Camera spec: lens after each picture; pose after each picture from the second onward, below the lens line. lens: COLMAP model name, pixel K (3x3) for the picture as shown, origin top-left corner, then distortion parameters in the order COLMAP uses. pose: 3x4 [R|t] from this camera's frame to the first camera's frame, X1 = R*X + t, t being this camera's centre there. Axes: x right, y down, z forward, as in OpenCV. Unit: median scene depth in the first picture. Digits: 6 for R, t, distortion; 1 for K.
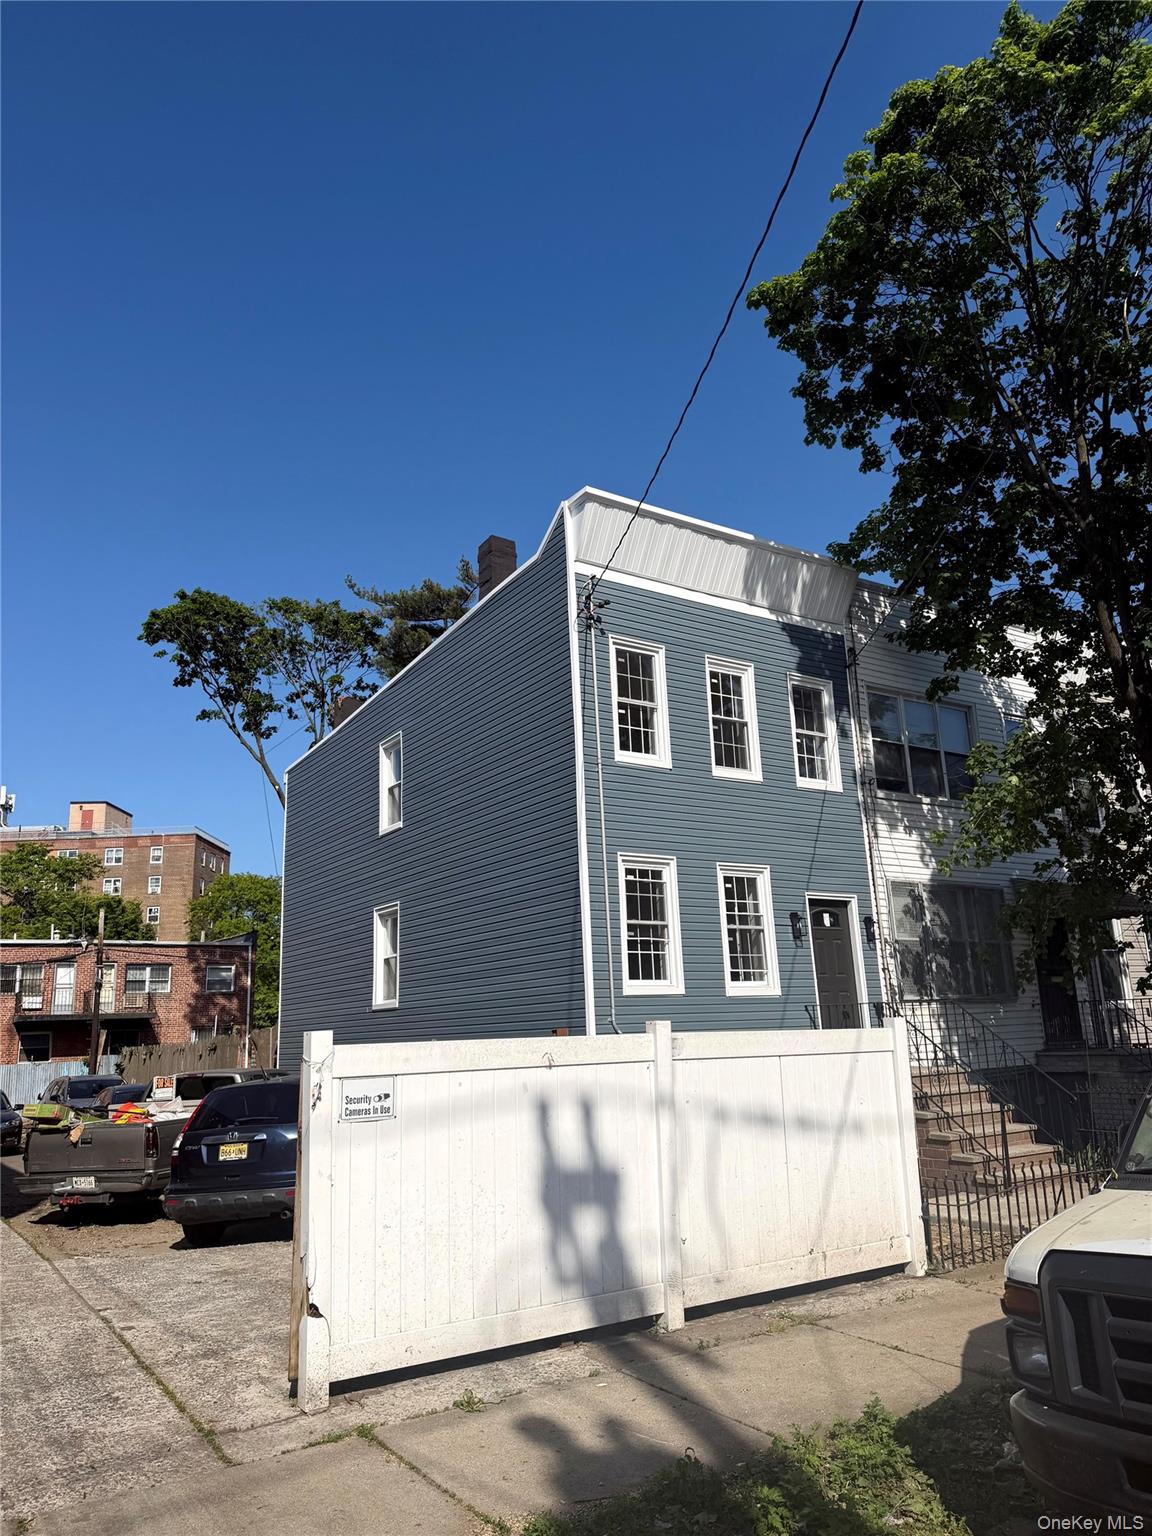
lens RADIAL K [[1086.8, 0, 576.8], [0, 1086.8, 753.7], [0, 0, 1]] dist [0.061650, -0.057800]
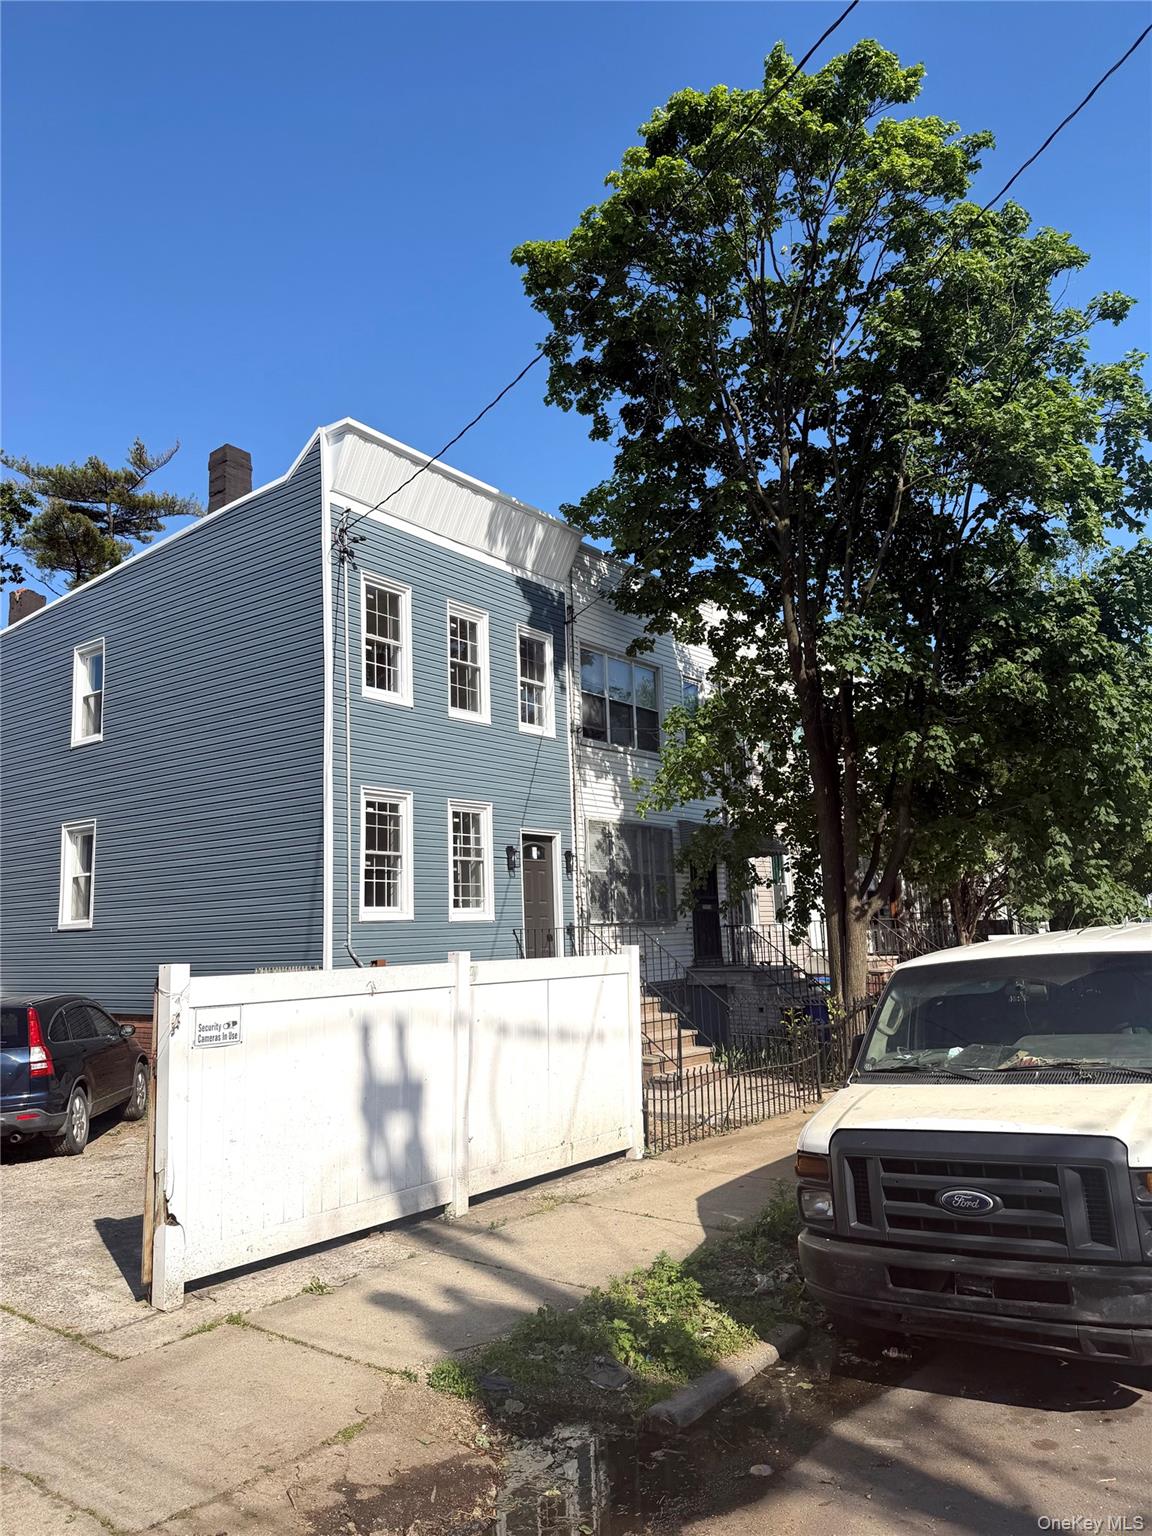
lens RADIAL K [[1086.8, 0, 576.5], [0, 1086.8, 763.4], [0, 0, 1]] dist [0.061650, -0.057800]
pose [[0.943153, 0.062620, 0.326406, -0.102663], [-0.090104, 0.993486, 0.069760, -0.019839], [-0.319911, -0.095204, 0.942652, -0.040413]]
